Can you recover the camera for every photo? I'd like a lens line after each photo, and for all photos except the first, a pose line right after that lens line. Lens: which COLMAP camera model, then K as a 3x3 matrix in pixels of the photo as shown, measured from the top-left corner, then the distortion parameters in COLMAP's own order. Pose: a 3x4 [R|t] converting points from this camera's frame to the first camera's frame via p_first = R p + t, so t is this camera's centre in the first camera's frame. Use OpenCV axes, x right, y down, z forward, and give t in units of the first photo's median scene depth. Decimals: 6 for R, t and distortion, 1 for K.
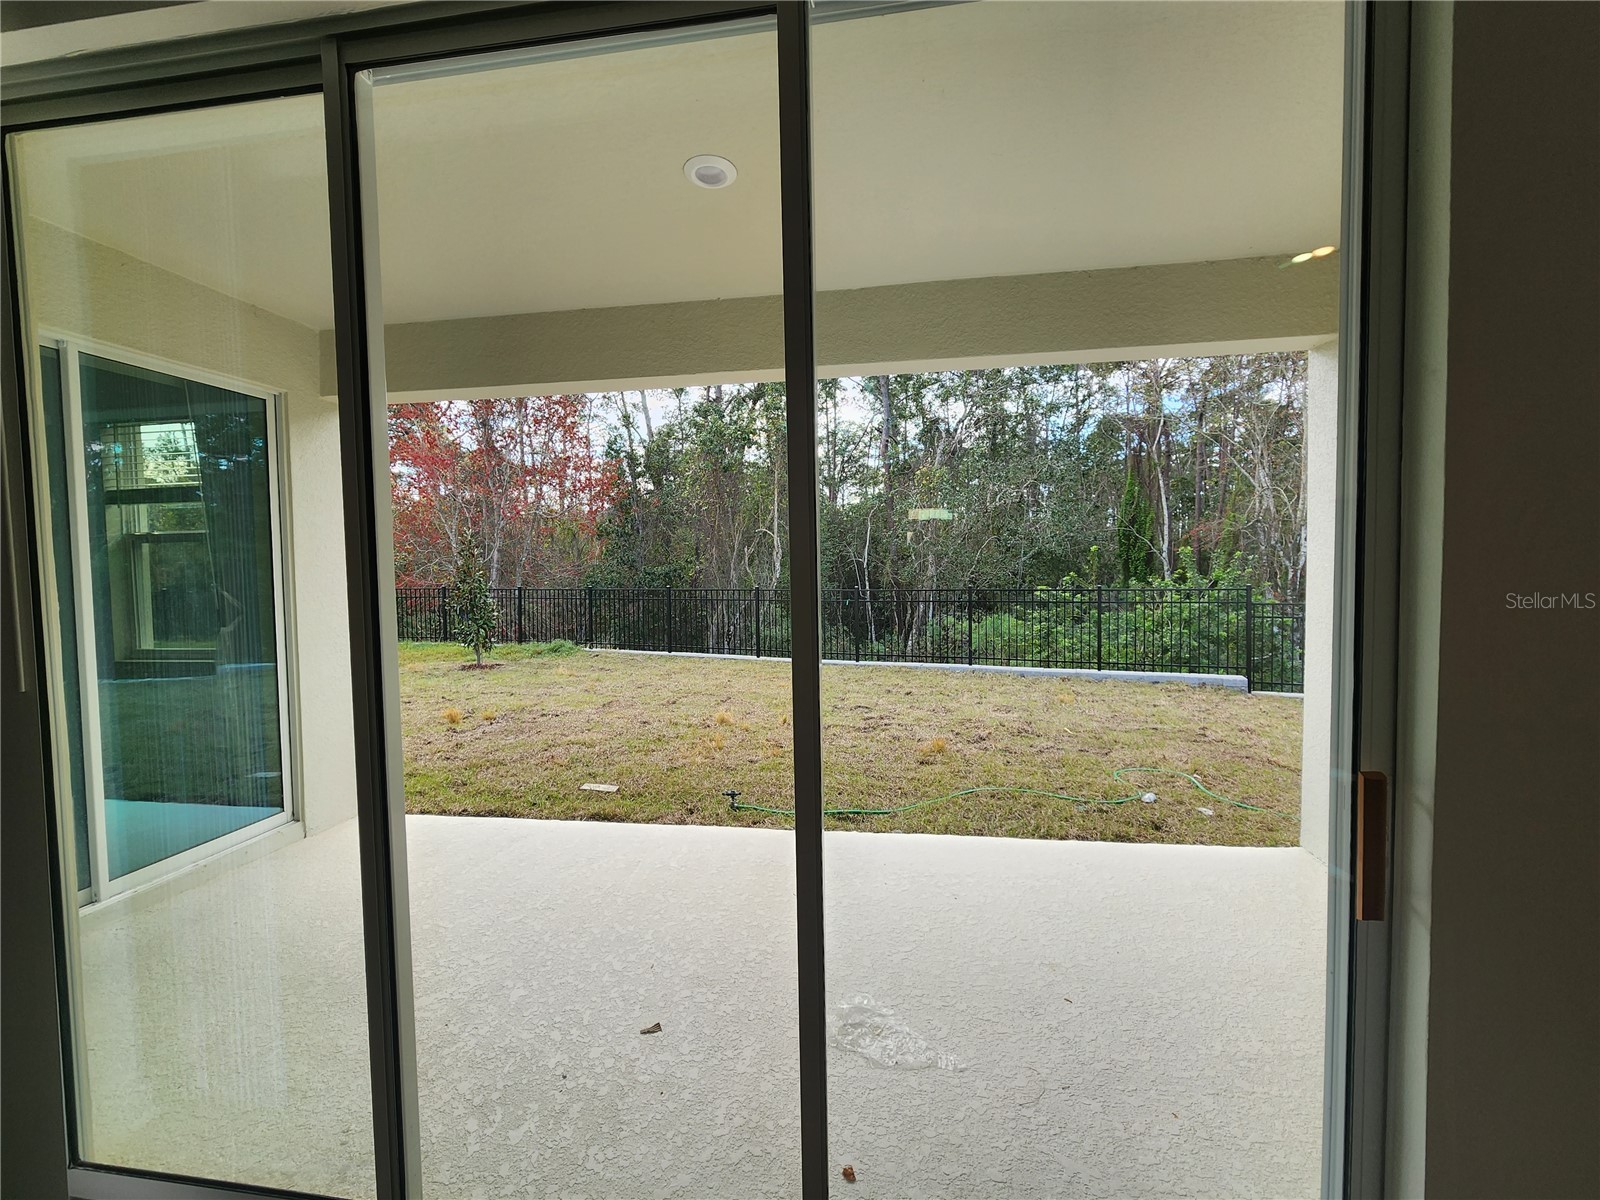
lens RADIAL K [[658.6, 0, 806.2], [0, 658.6, 593.4], [0, 0, 1]] dist [0.000774, 0.000112]
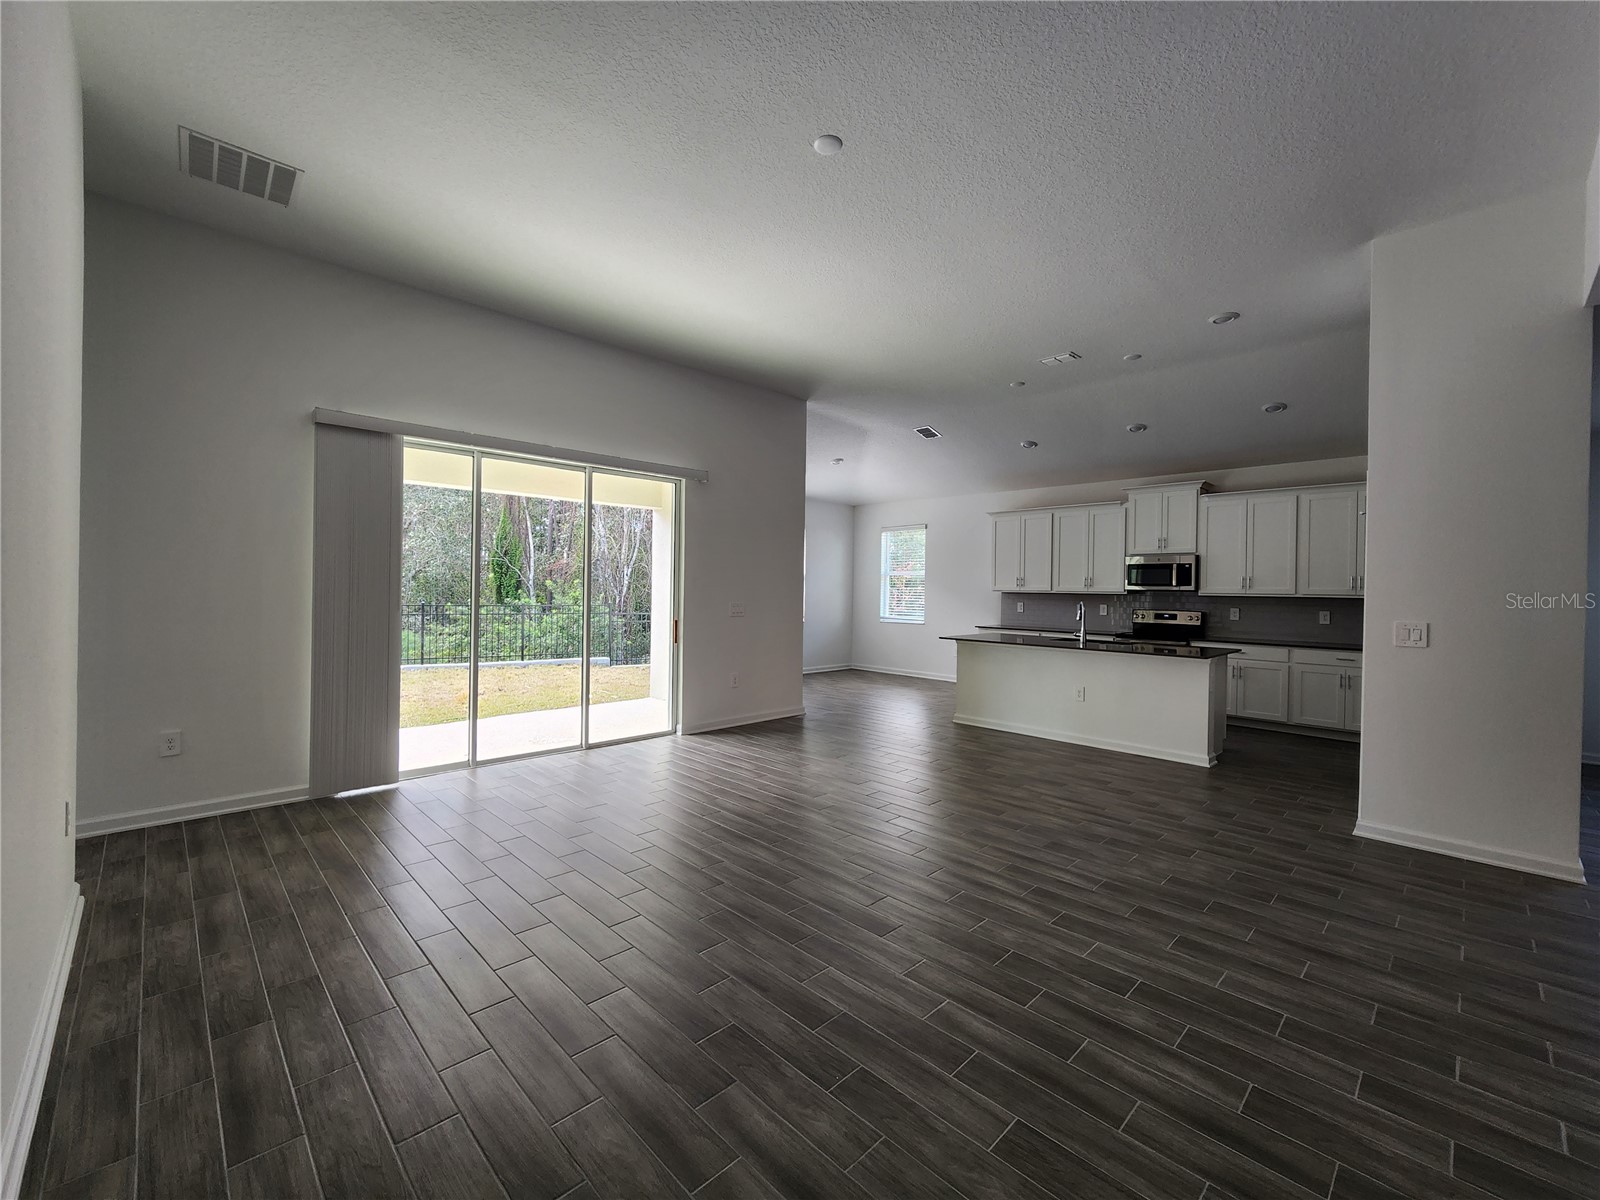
lens RADIAL K [[657.4, 0, 804.4], [0, 657.4, 592.1], [0, 0, 1]] dist [-0.000068, -0.000702]
pose [[0.602500, 0.021483, 0.797829, -0.418749], [0.011954, 0.999283, -0.035935, 0.030445], [-0.798029, 0.031188, 0.601811, -0.462407]]
